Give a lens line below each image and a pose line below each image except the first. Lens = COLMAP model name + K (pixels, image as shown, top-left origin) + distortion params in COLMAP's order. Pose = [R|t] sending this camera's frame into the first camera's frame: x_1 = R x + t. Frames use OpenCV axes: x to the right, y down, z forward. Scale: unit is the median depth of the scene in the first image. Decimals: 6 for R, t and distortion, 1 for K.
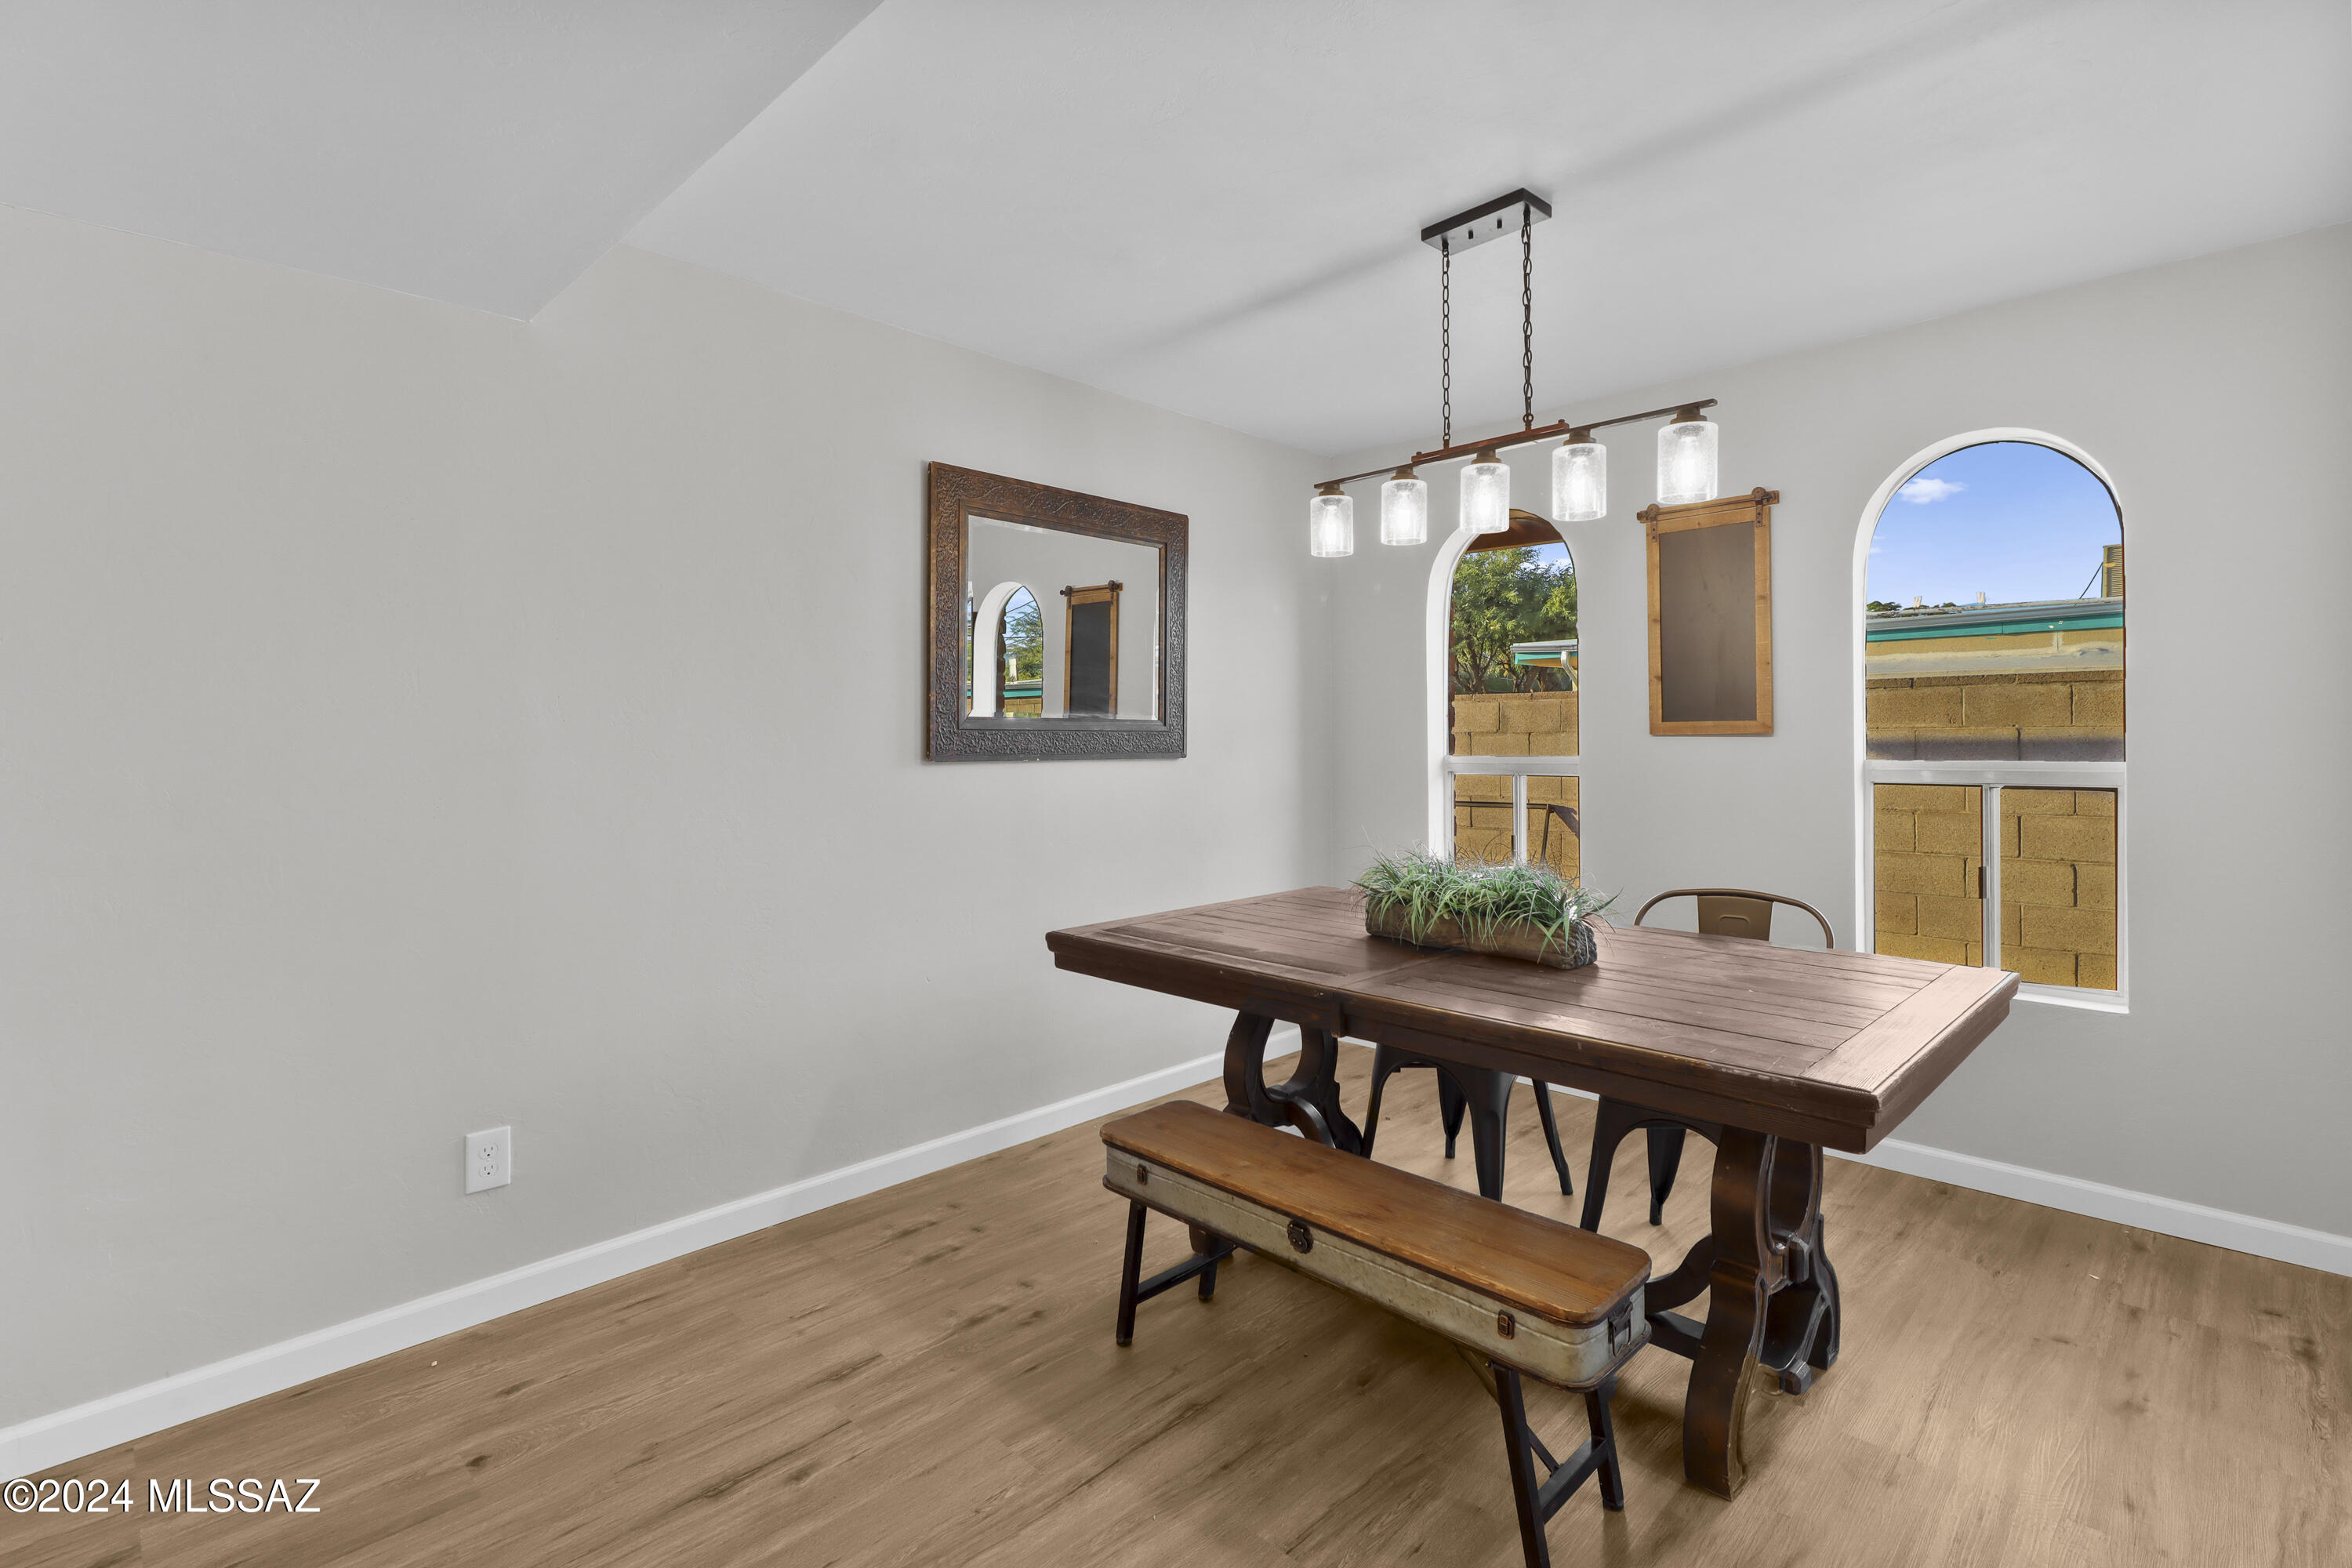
lens RADIAL K [[1109.4, 0, 1184.0], [0, 1109.4, 726.4], [0, 0, 1]] dist [0.002564, -0.001833]
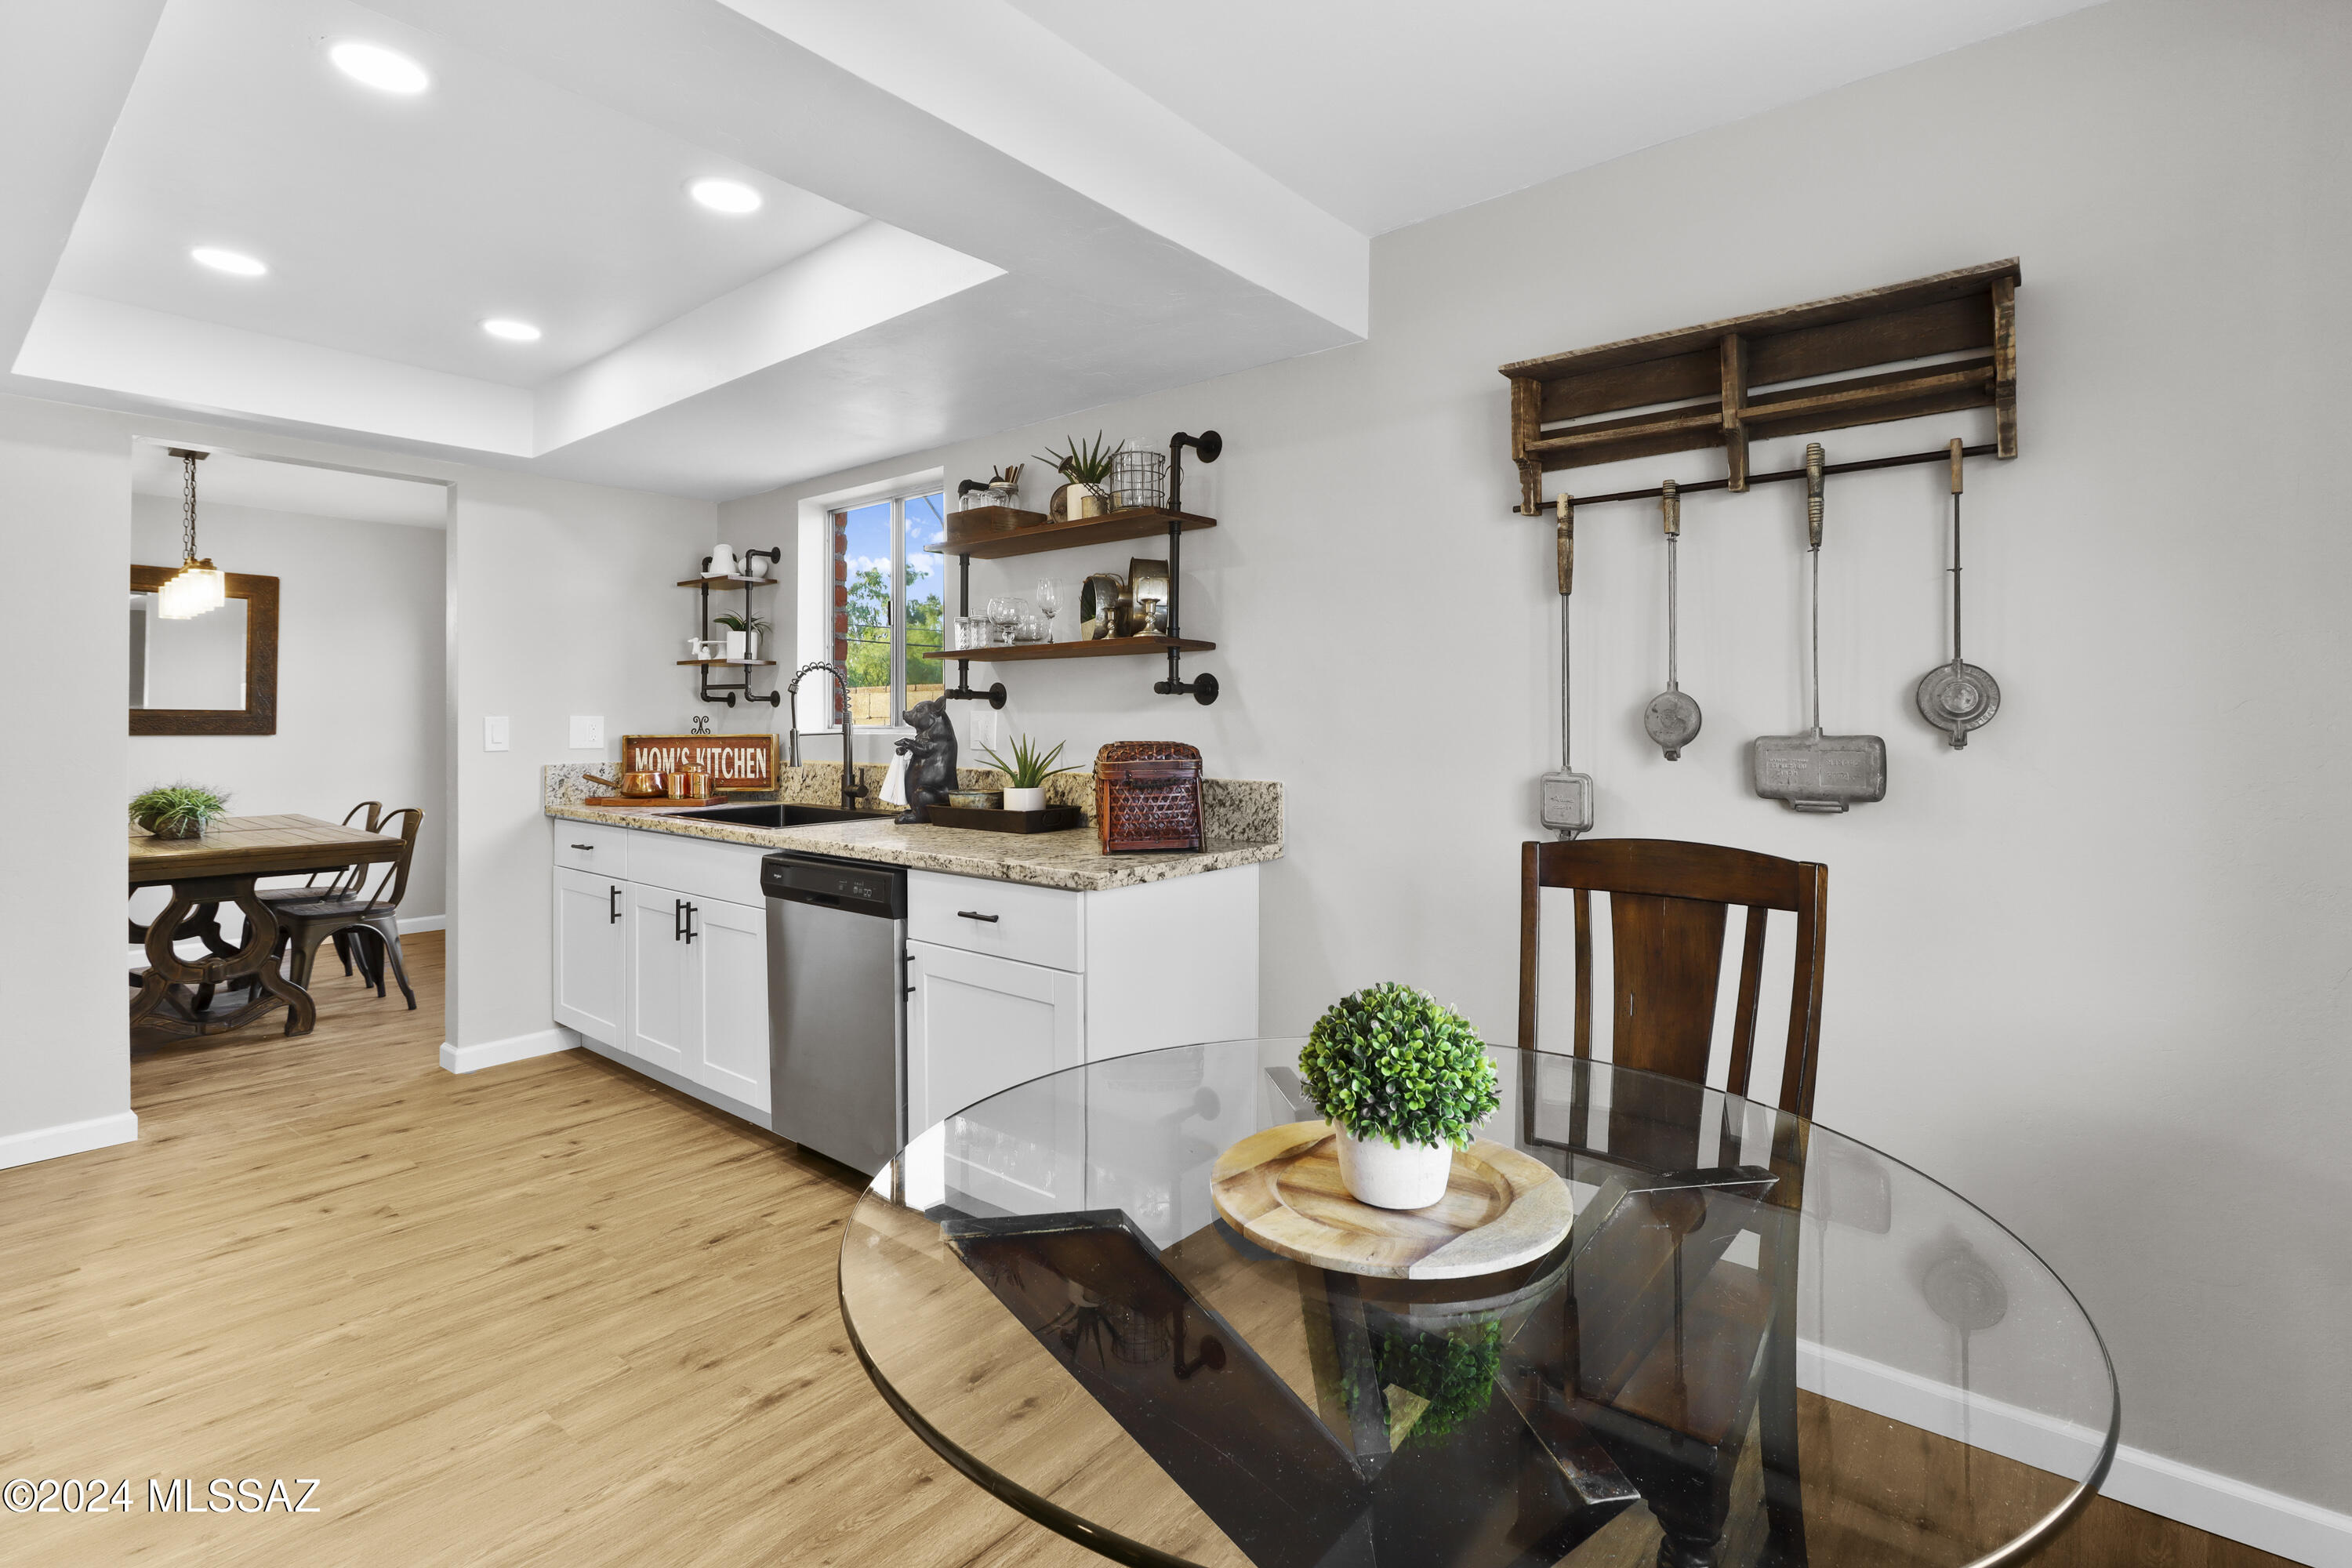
lens RADIAL K [[1109.4, 0, 1194.2], [0, 1109.4, 719.7], [0, 0, 1]] dist [0.002564, -0.001833]
pose [[0.996974, 0.001910, 0.077717, 1.769533], [-0.002535, 0.999965, 0.007950, -0.013054], [-0.077699, -0.008123, 0.996944, -0.986162]]
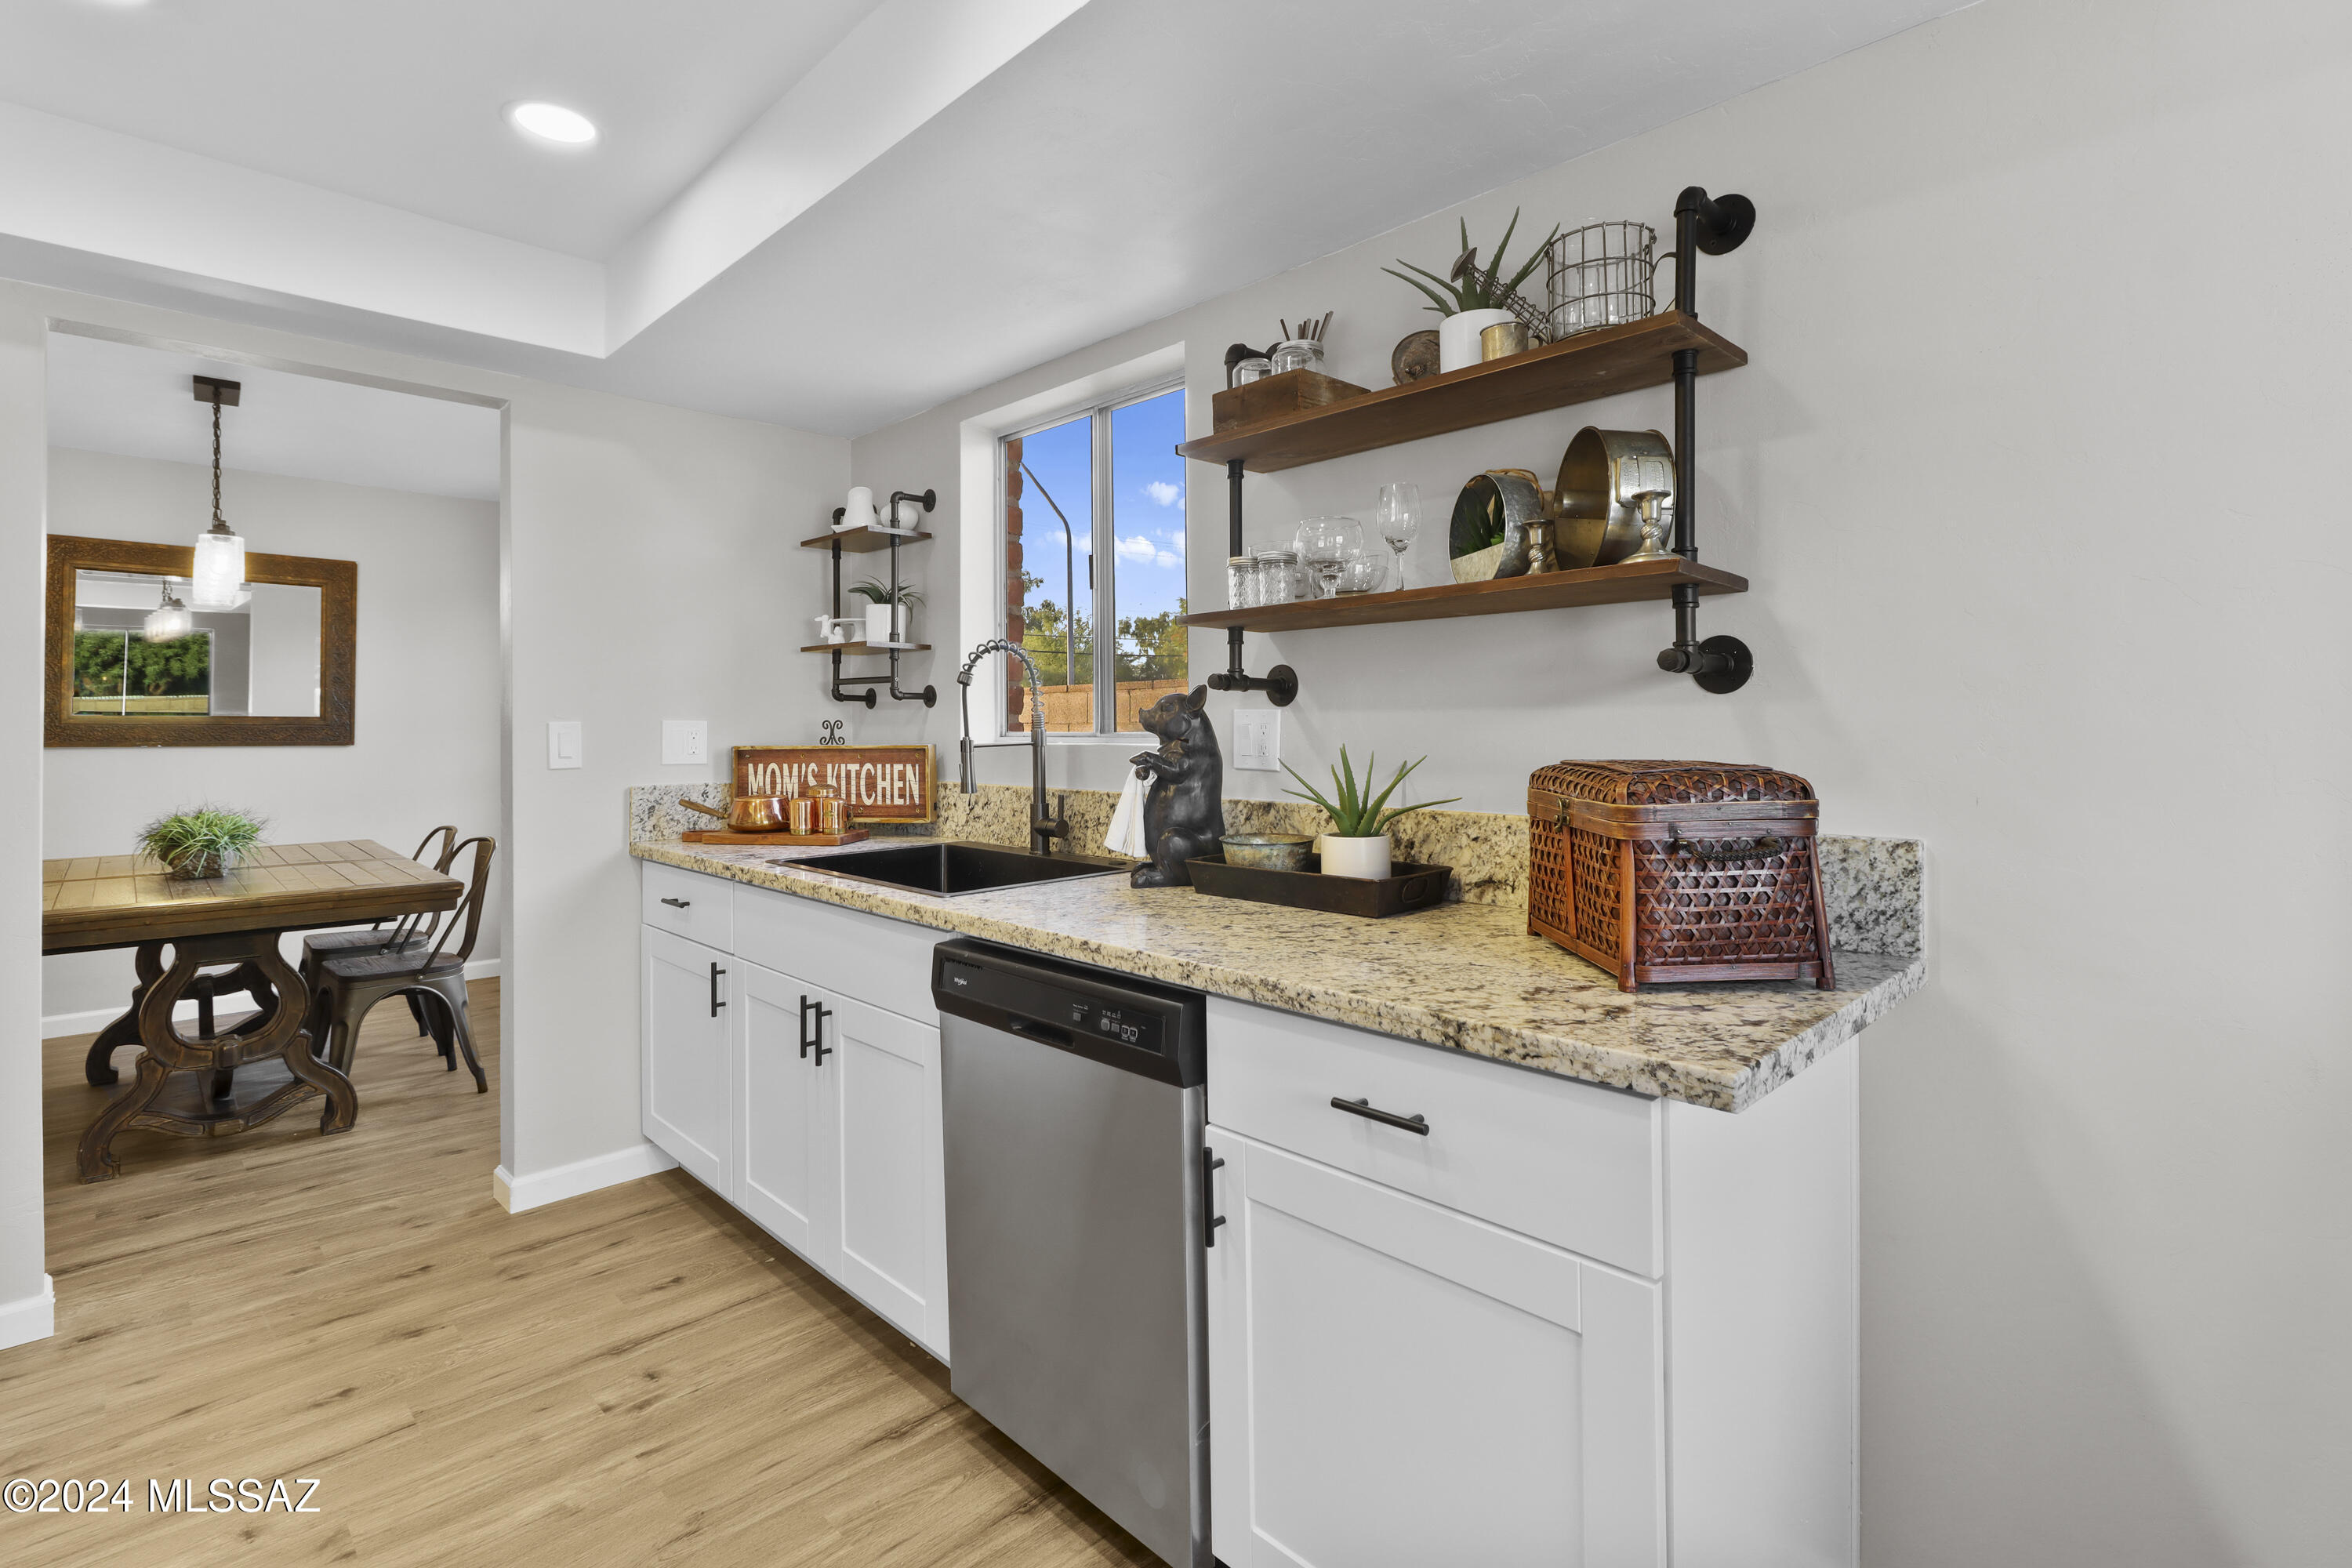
lens RADIAL K [[1109.4, 0, 1187.3], [0, 1109.4, 725.0], [0, 0, 1]] dist [0.002564, -0.001833]
pose [[0.999707, -0.002042, -0.024134, 1.576466], [0.002233, 0.999966, 0.007886, -0.006710], [0.024117, -0.007938, 0.999678, -0.468187]]
